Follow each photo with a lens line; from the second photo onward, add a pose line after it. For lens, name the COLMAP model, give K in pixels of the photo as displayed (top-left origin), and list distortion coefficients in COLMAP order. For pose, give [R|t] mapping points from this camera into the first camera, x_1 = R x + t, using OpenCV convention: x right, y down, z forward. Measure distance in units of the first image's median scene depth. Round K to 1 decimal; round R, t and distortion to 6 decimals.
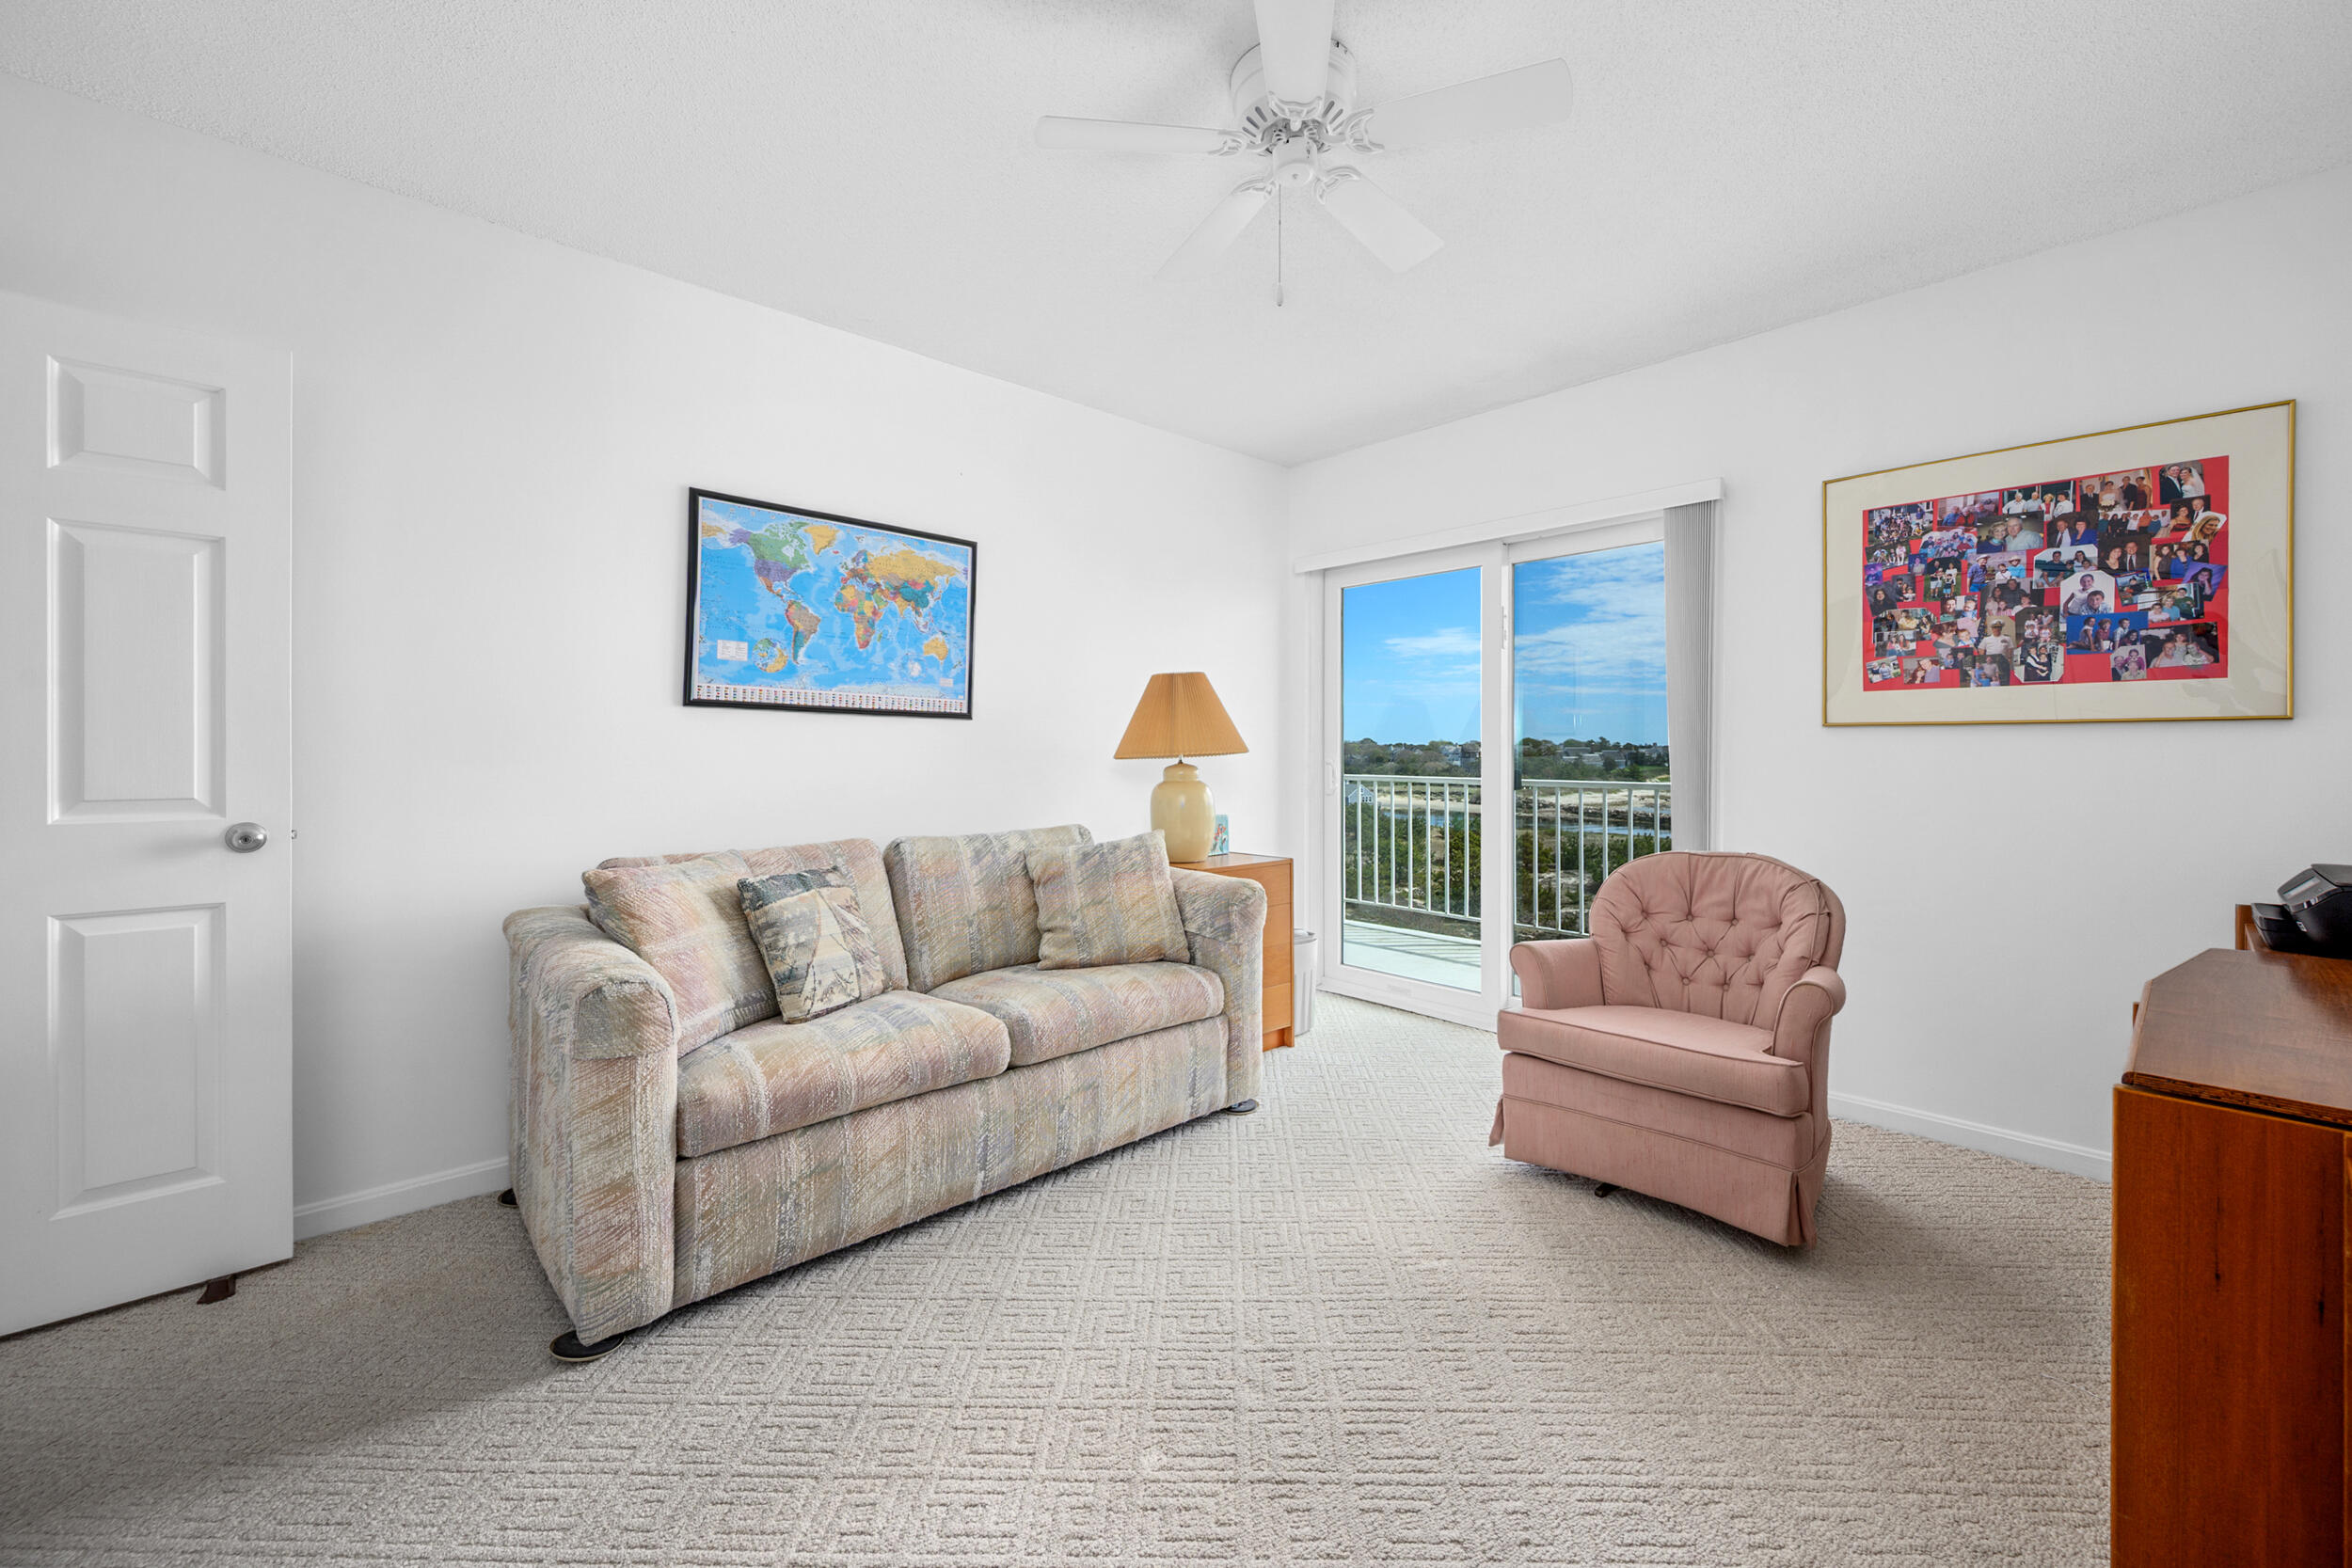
lens RADIAL K [[940.5, 0, 1173.2], [0, 940.5, 761.9], [0, 0, 1]] dist [0.000316, -0.000246]
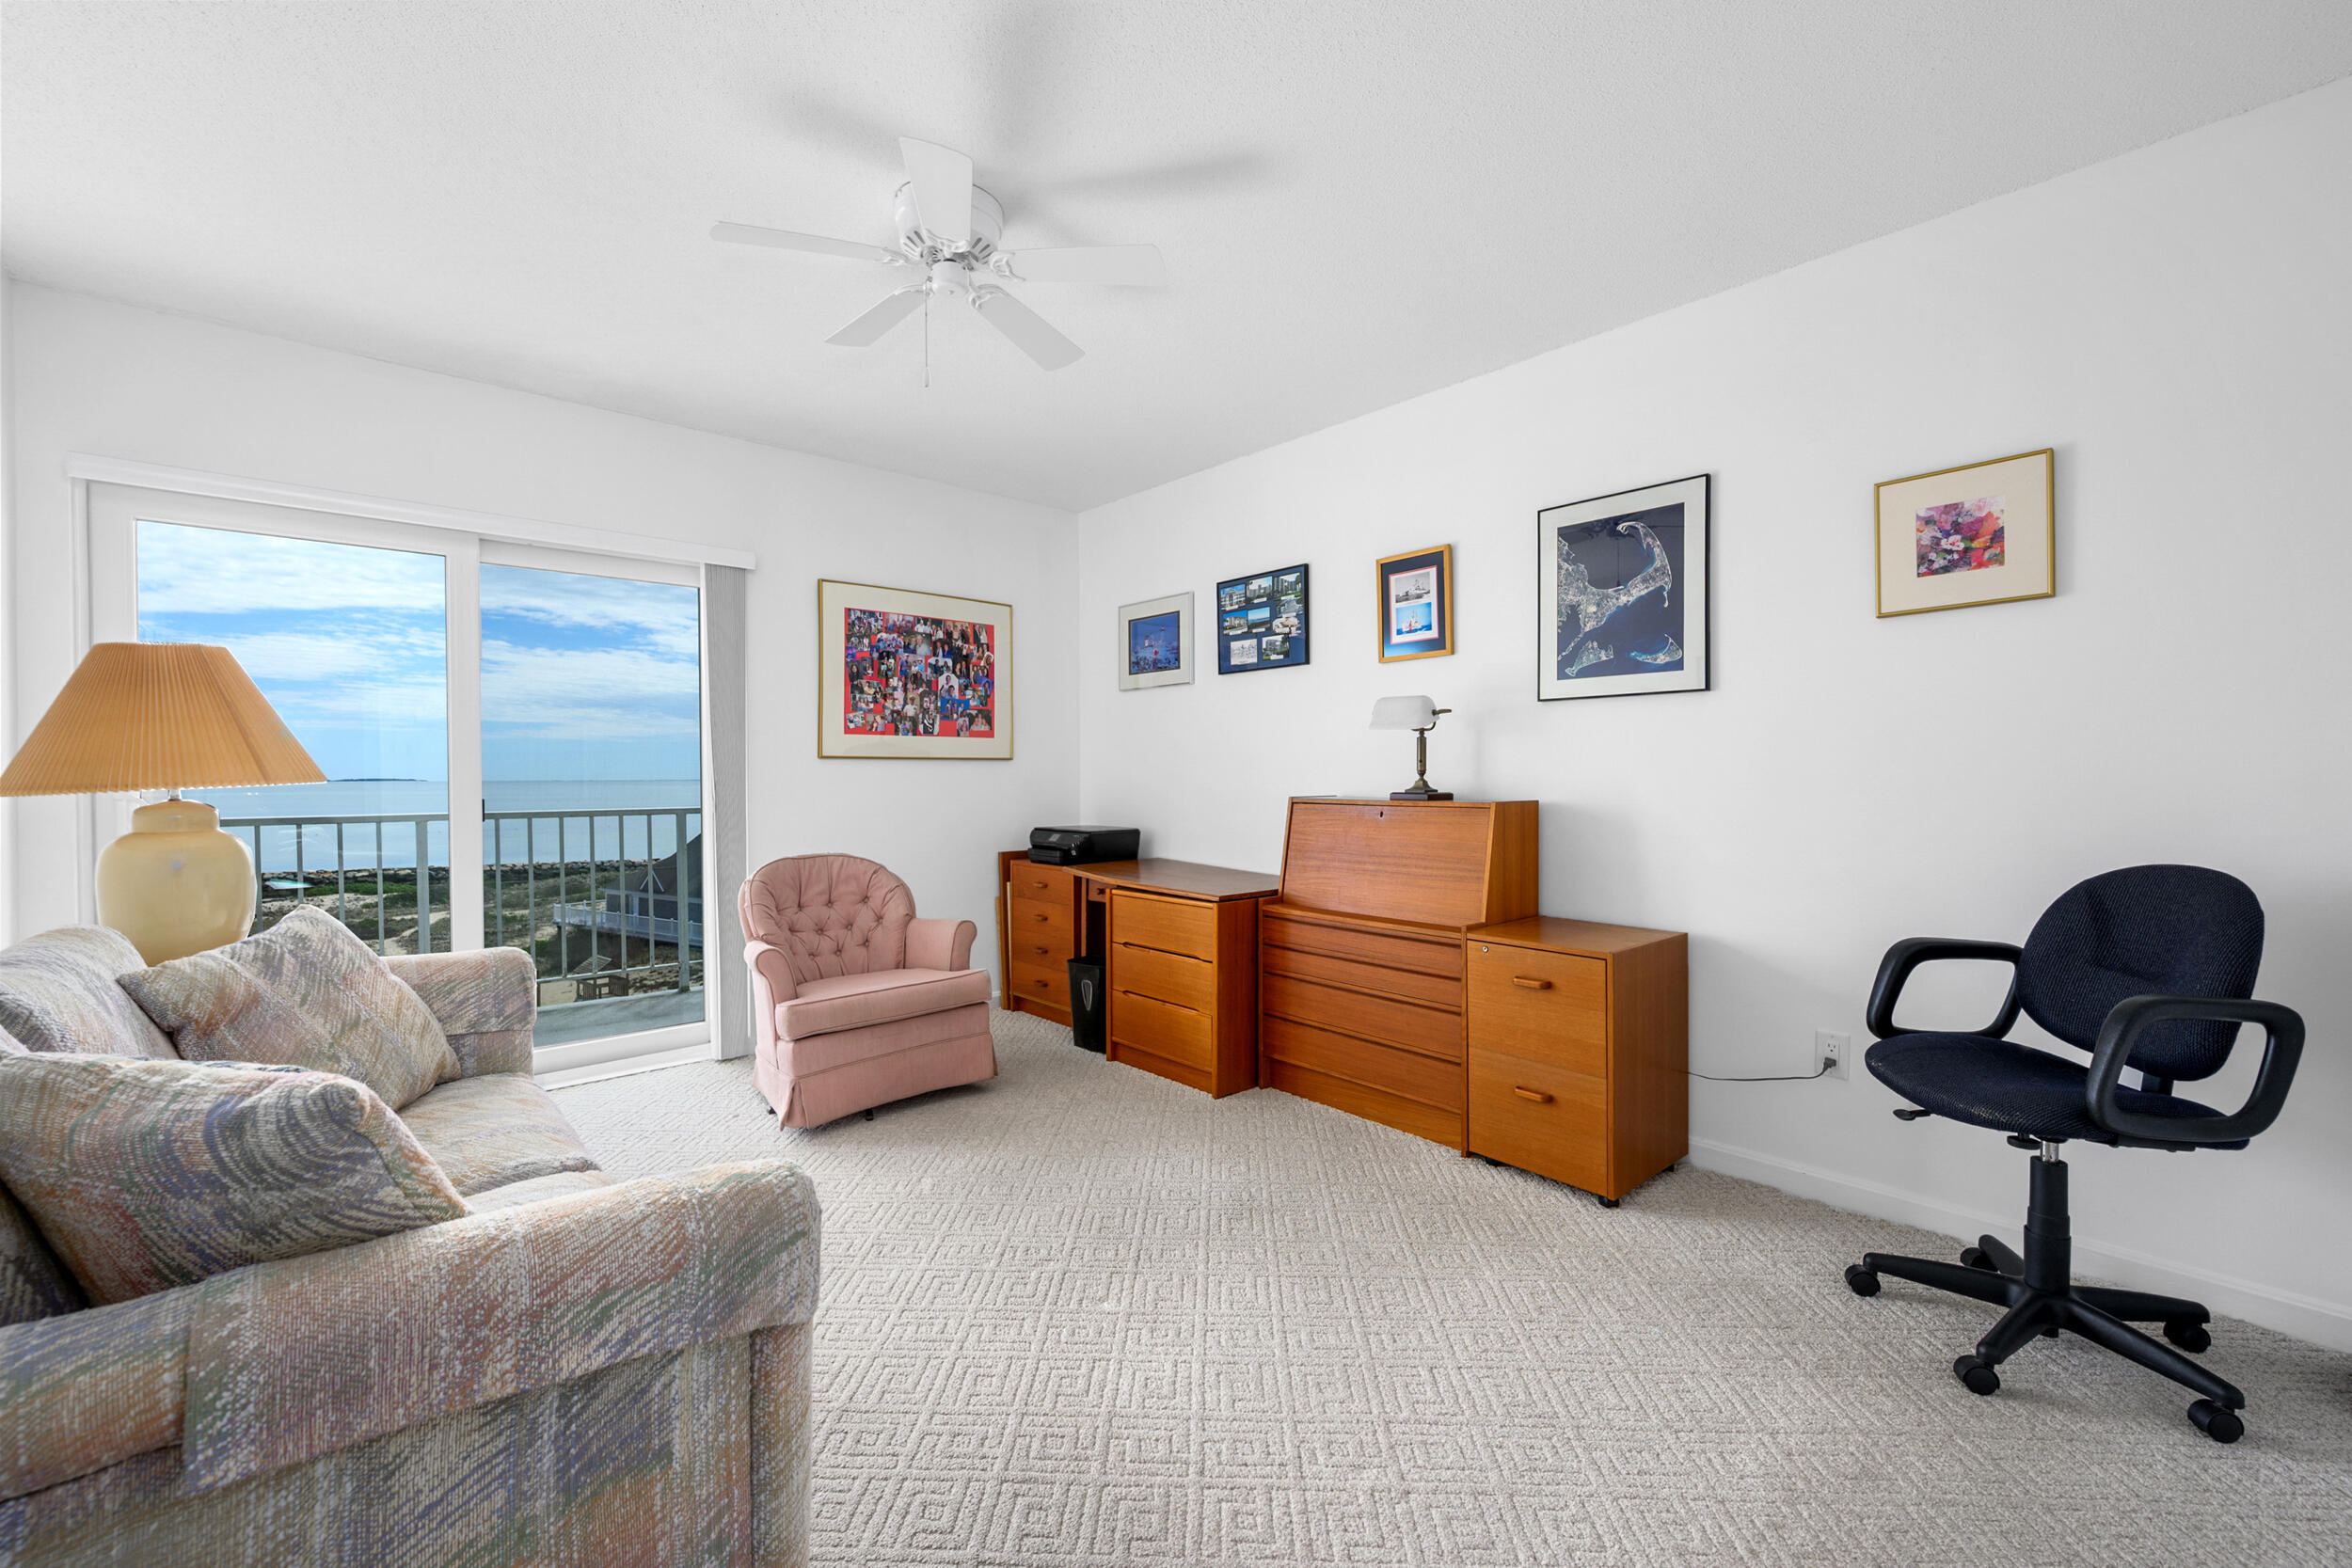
lens RADIAL K [[995.5, 0, 1169.4], [0, 995.5, 784.6], [0, 0, 1]] dist [-0.000804, -0.000028]
pose [[0.032545, -0.013447, 0.999380, -0.856891], [0.009841, 0.999865, 0.013134, -0.014635], [-0.999422, 0.009408, 0.032673, 0.512461]]
